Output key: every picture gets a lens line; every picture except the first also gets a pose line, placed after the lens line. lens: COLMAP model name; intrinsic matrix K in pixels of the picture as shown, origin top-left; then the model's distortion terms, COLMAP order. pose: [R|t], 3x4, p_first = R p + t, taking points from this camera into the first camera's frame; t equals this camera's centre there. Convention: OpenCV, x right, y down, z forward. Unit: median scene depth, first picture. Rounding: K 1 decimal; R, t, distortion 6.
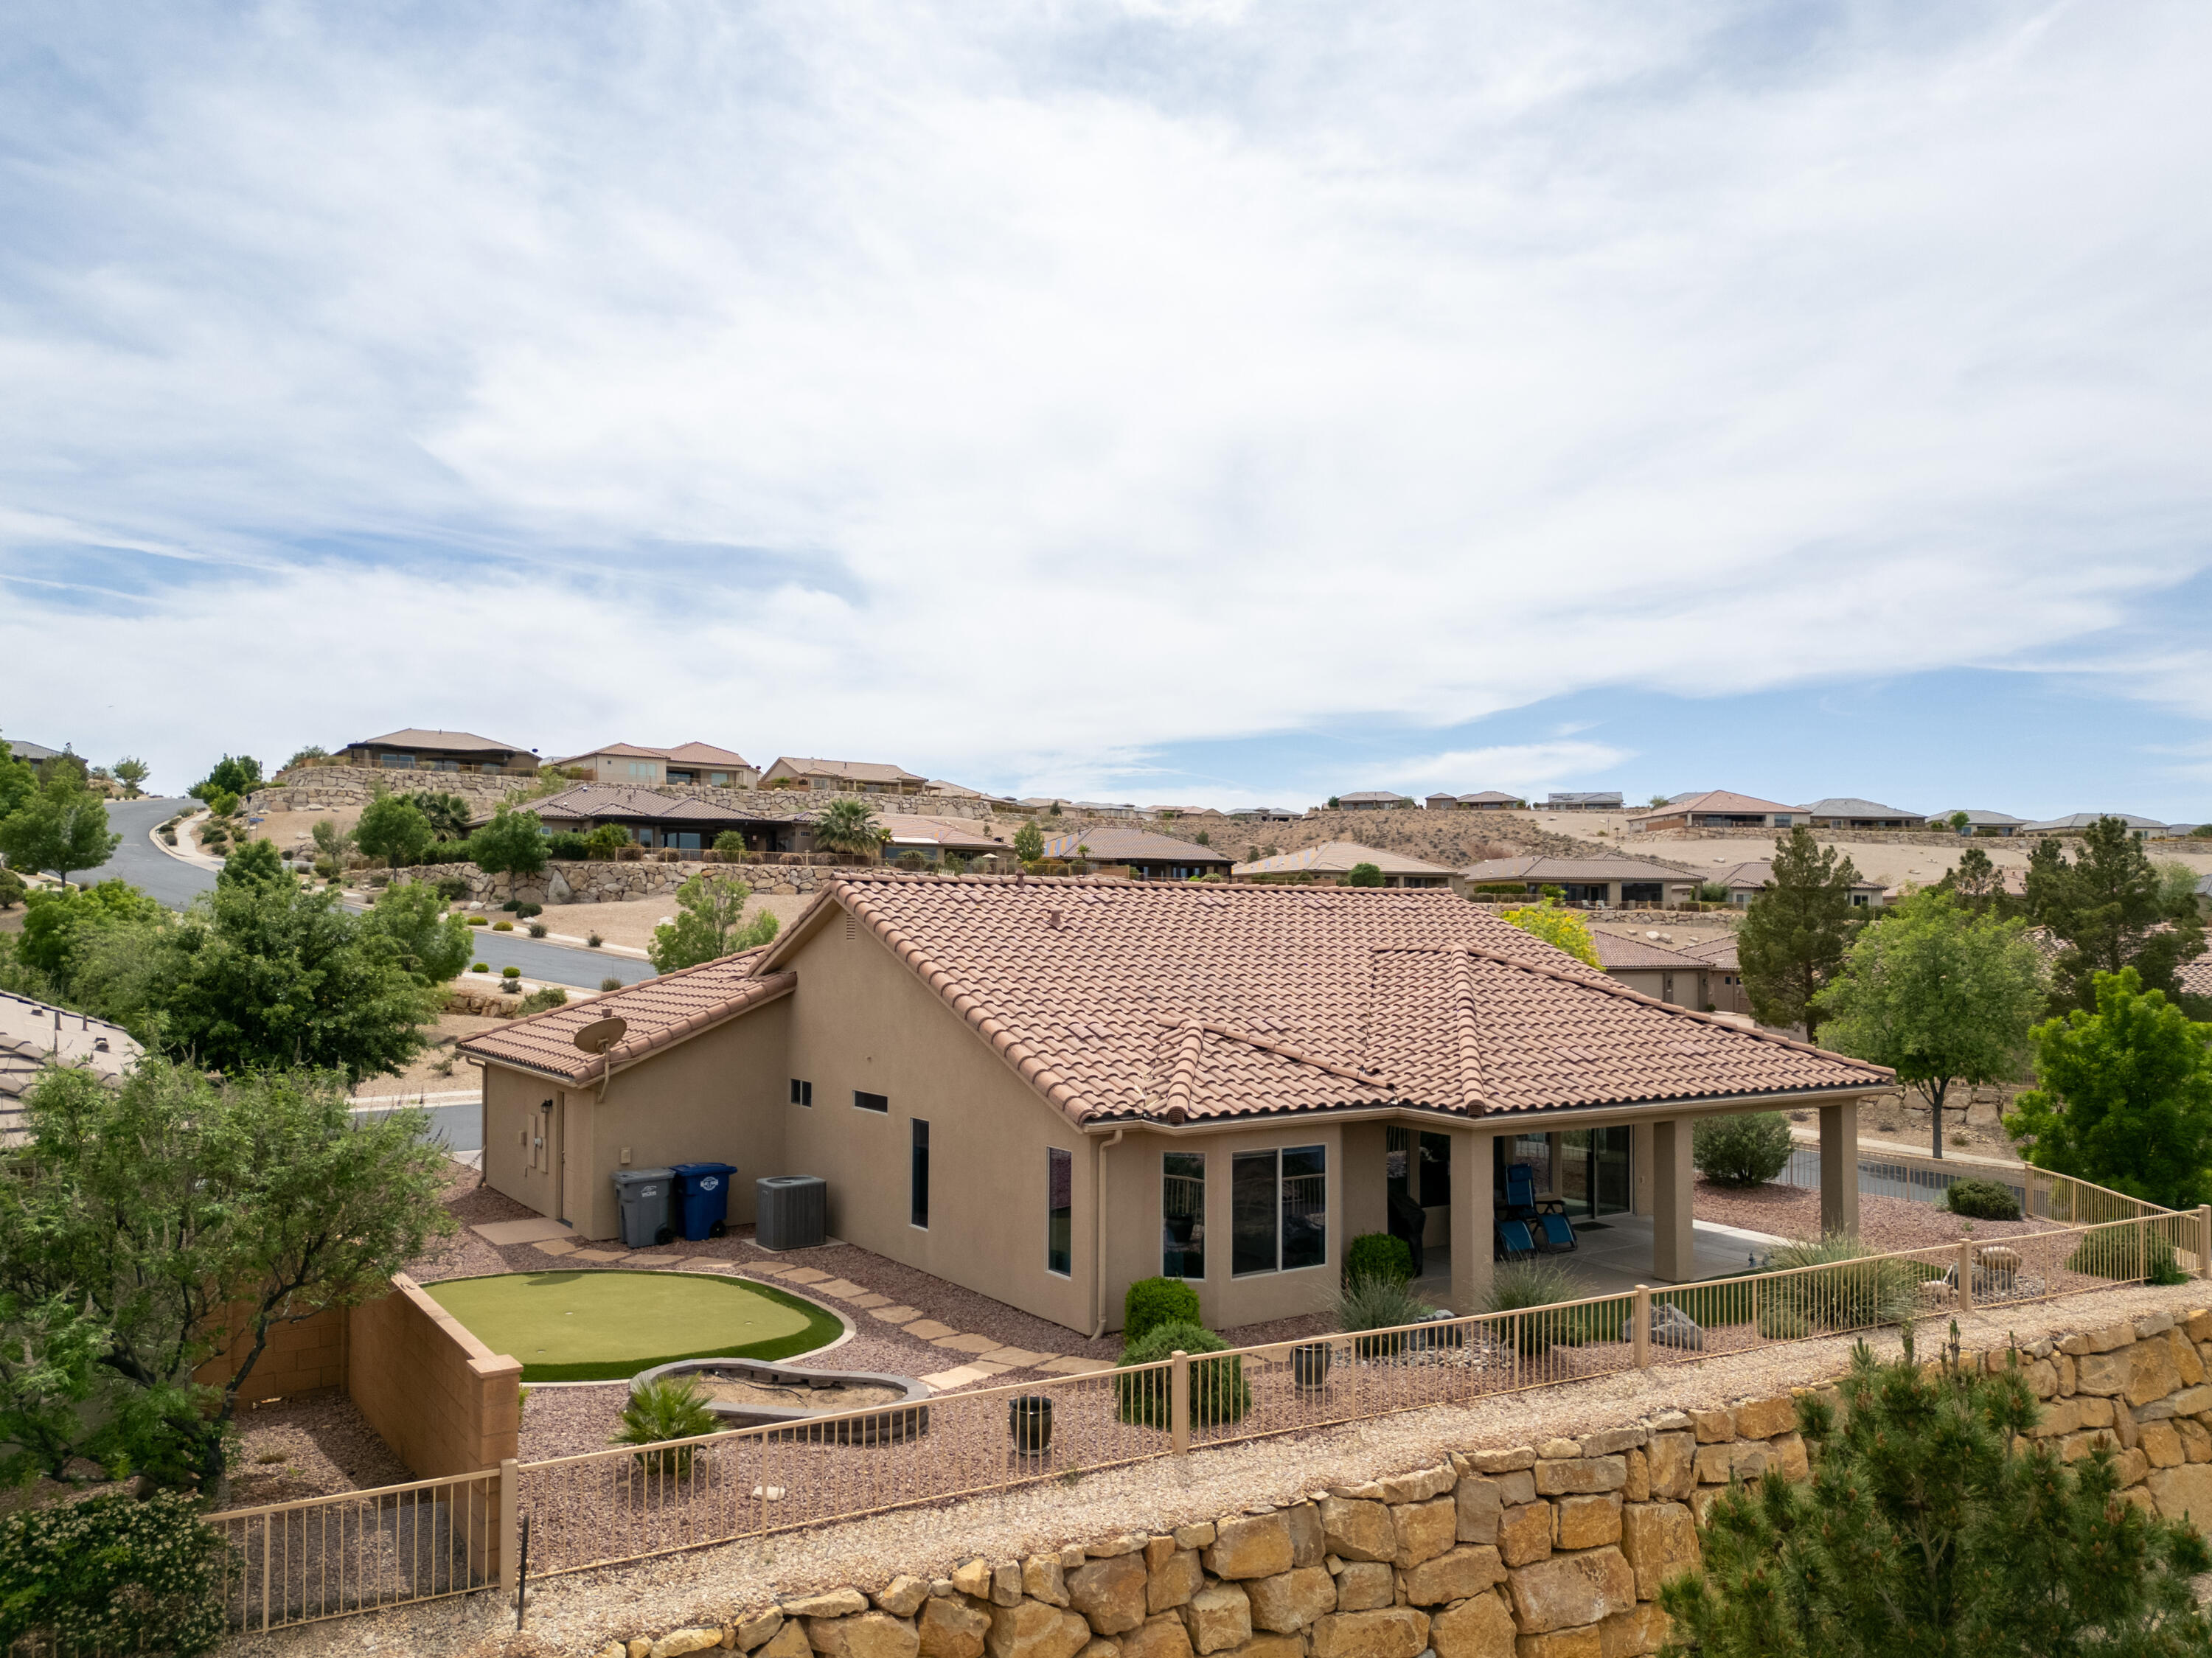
lens RADIAL K [[1603.5, 0, 930.0], [0, 1603.5, 933.8], [0, 0, 1]] dist [0.096234, -0.105136]
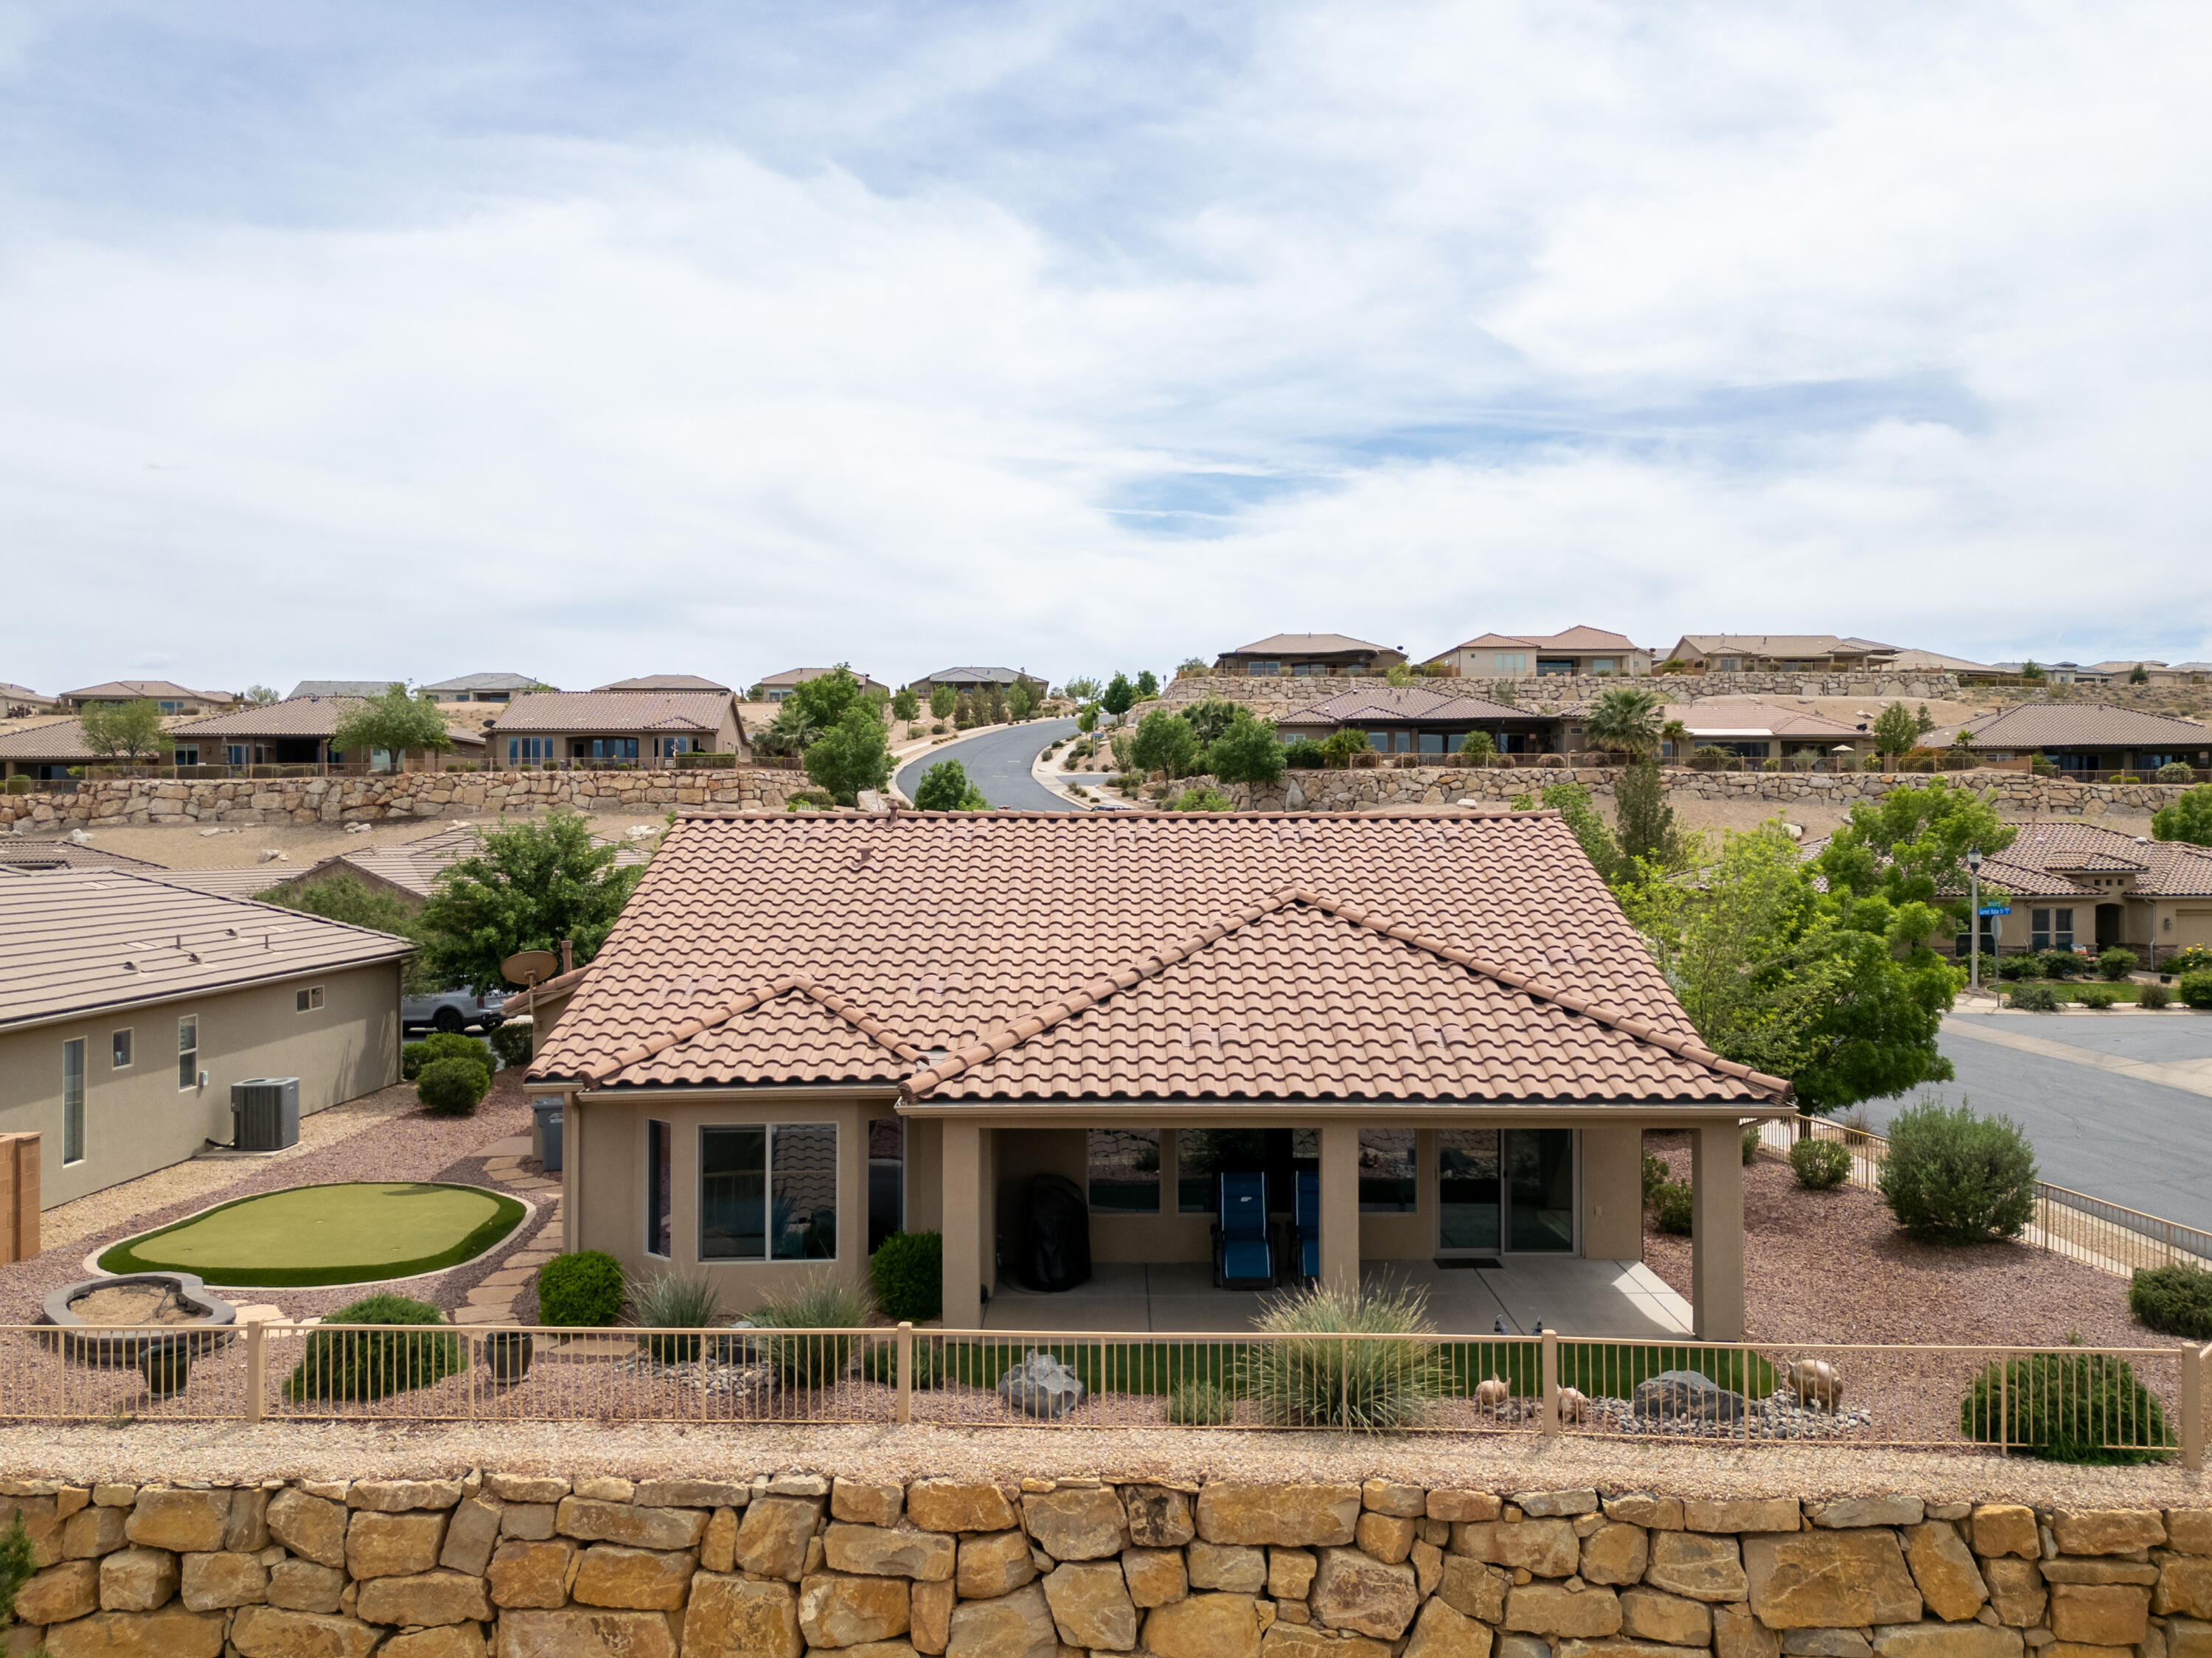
lens RADIAL K [[1715.3, 0, 1064.5], [0, 1715.3, 824.4], [0, 0, 1]] dist [0.066945, -0.064678]
pose [[0.850713, -0.006638, -0.525589, 0.189145], [0.003489, 0.999970, -0.006982, -0.006110], [0.525619, 0.004106, 0.850710, 0.057752]]
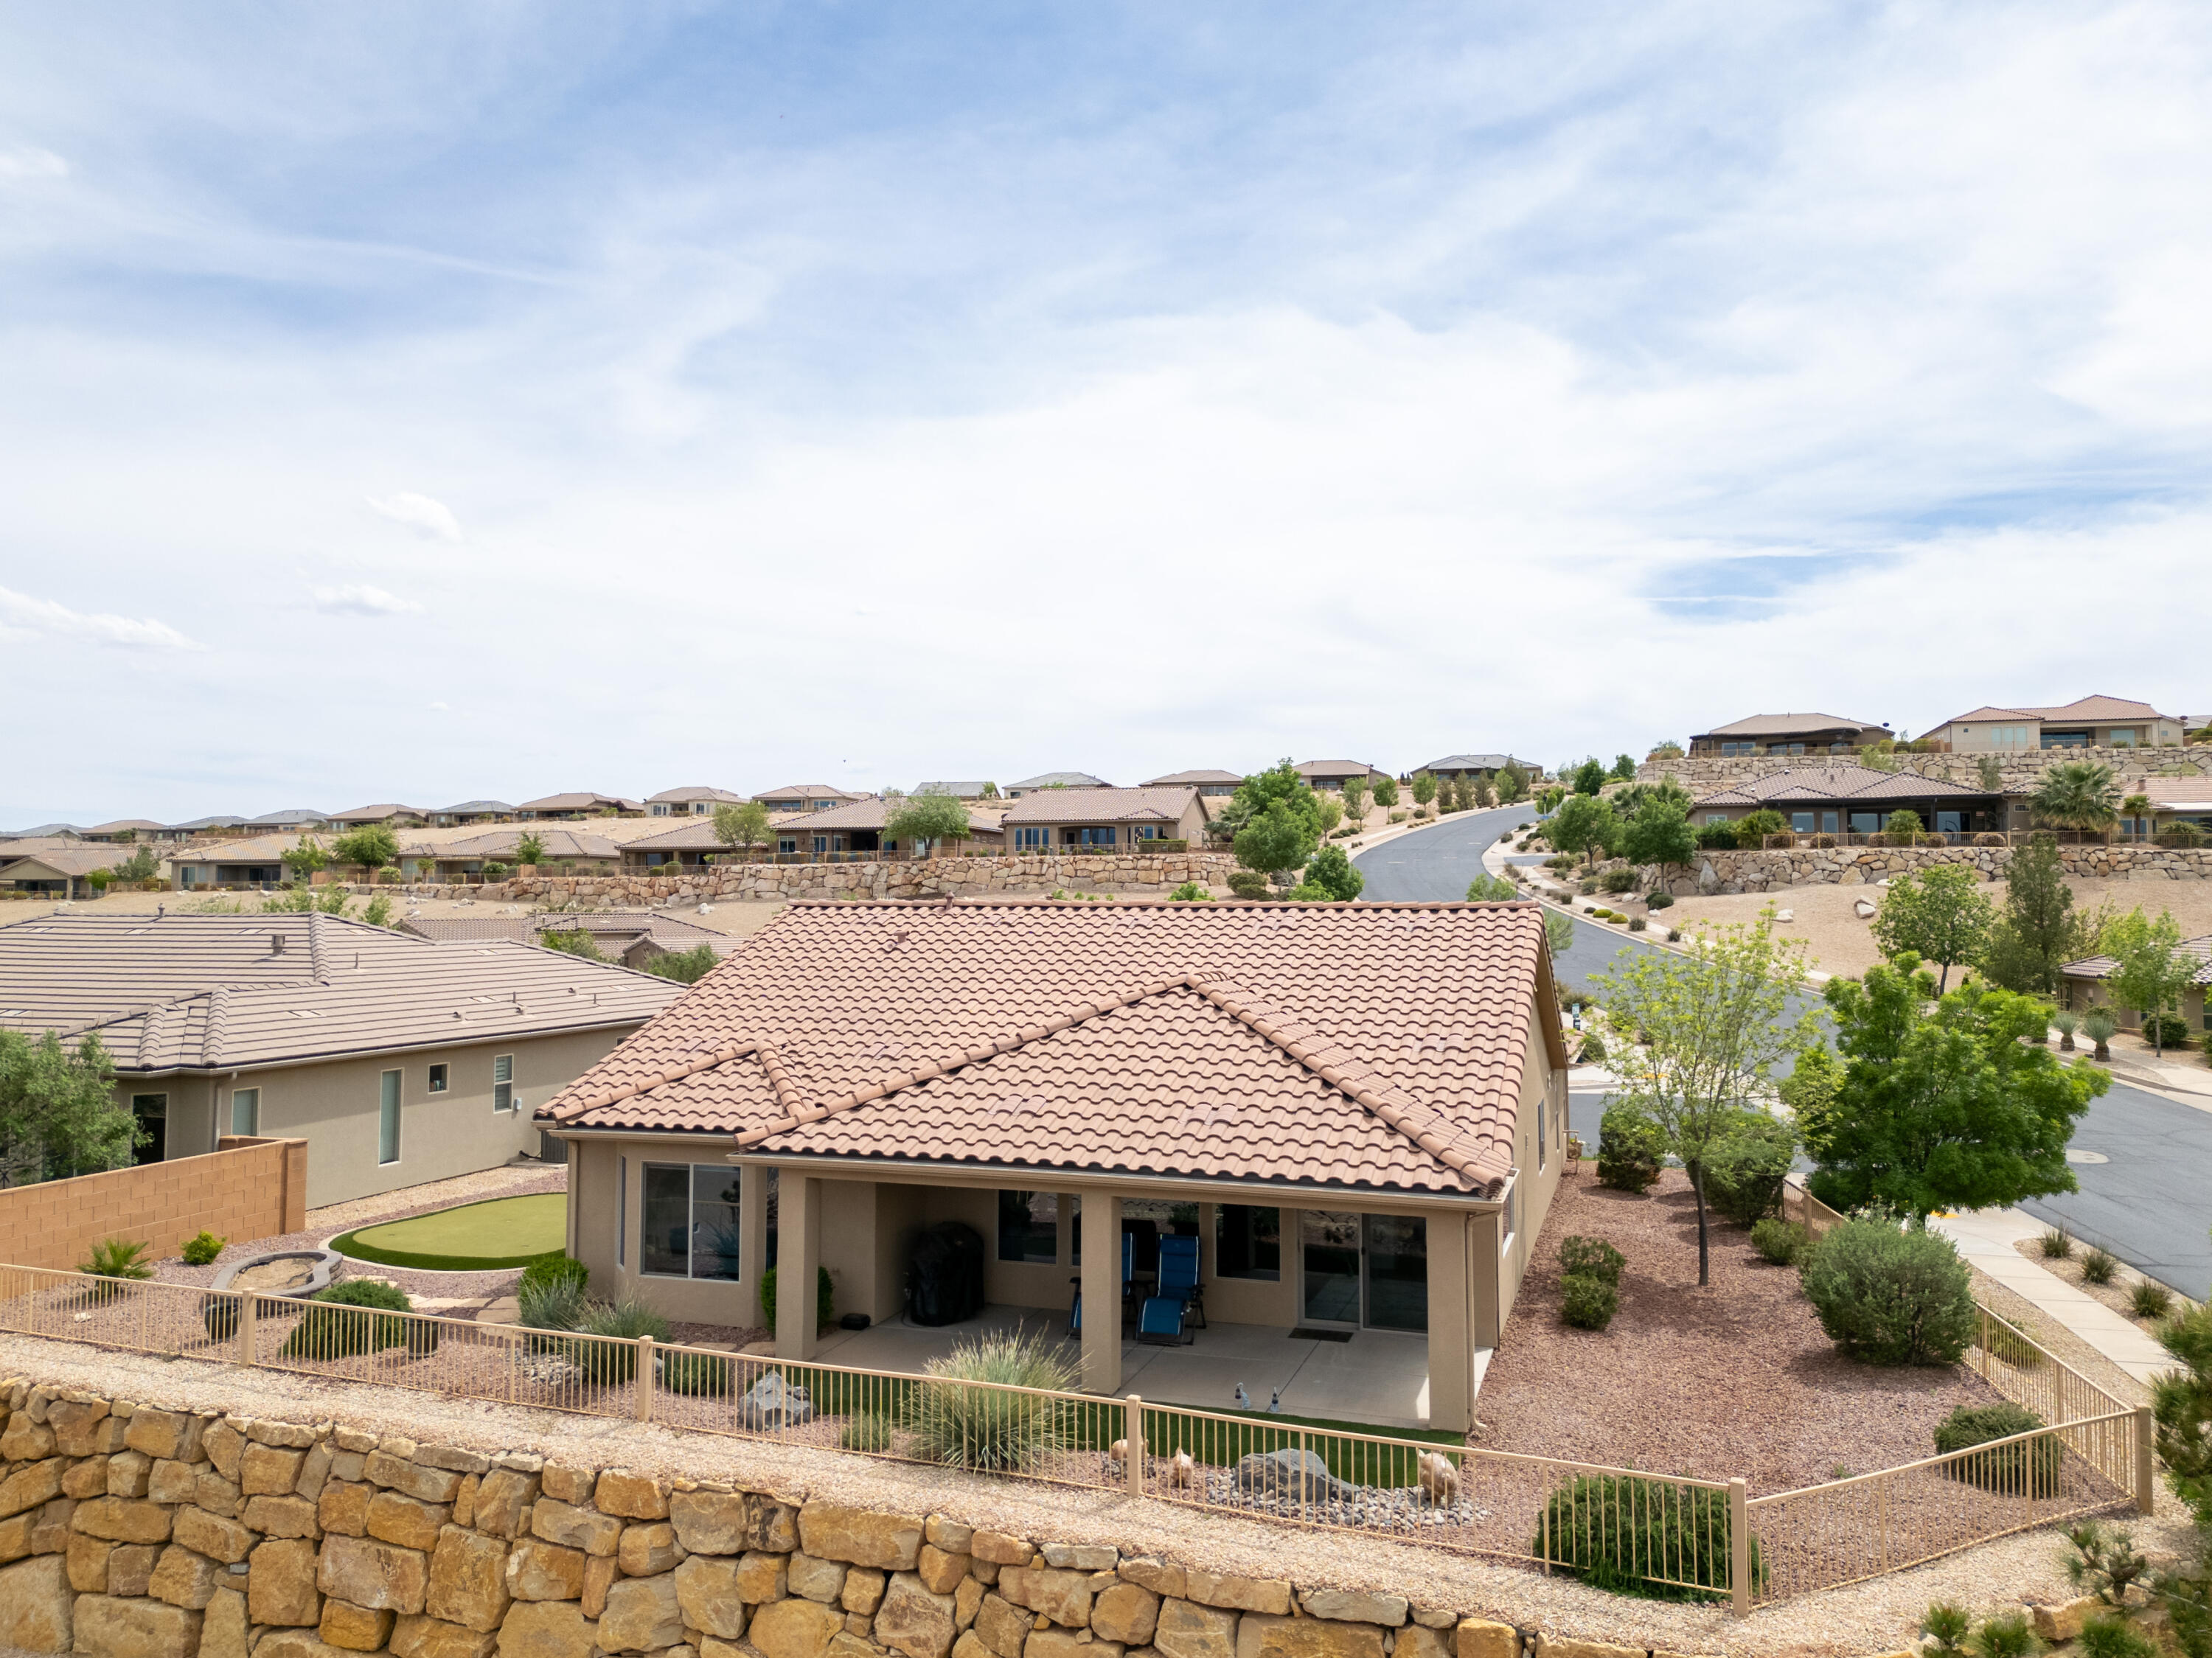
lens RADIAL K [[1541.8, 0, 1102.7], [0, 1541.8, 834.3], [0, 0, 1]] dist [0.093220, -0.096013]
pose [[0.634488, -0.036463, -0.772072, 0.265449], [-0.001701, 0.998818, -0.048569, -0.008503], [0.772931, 0.032130, 0.633676, 0.117730]]
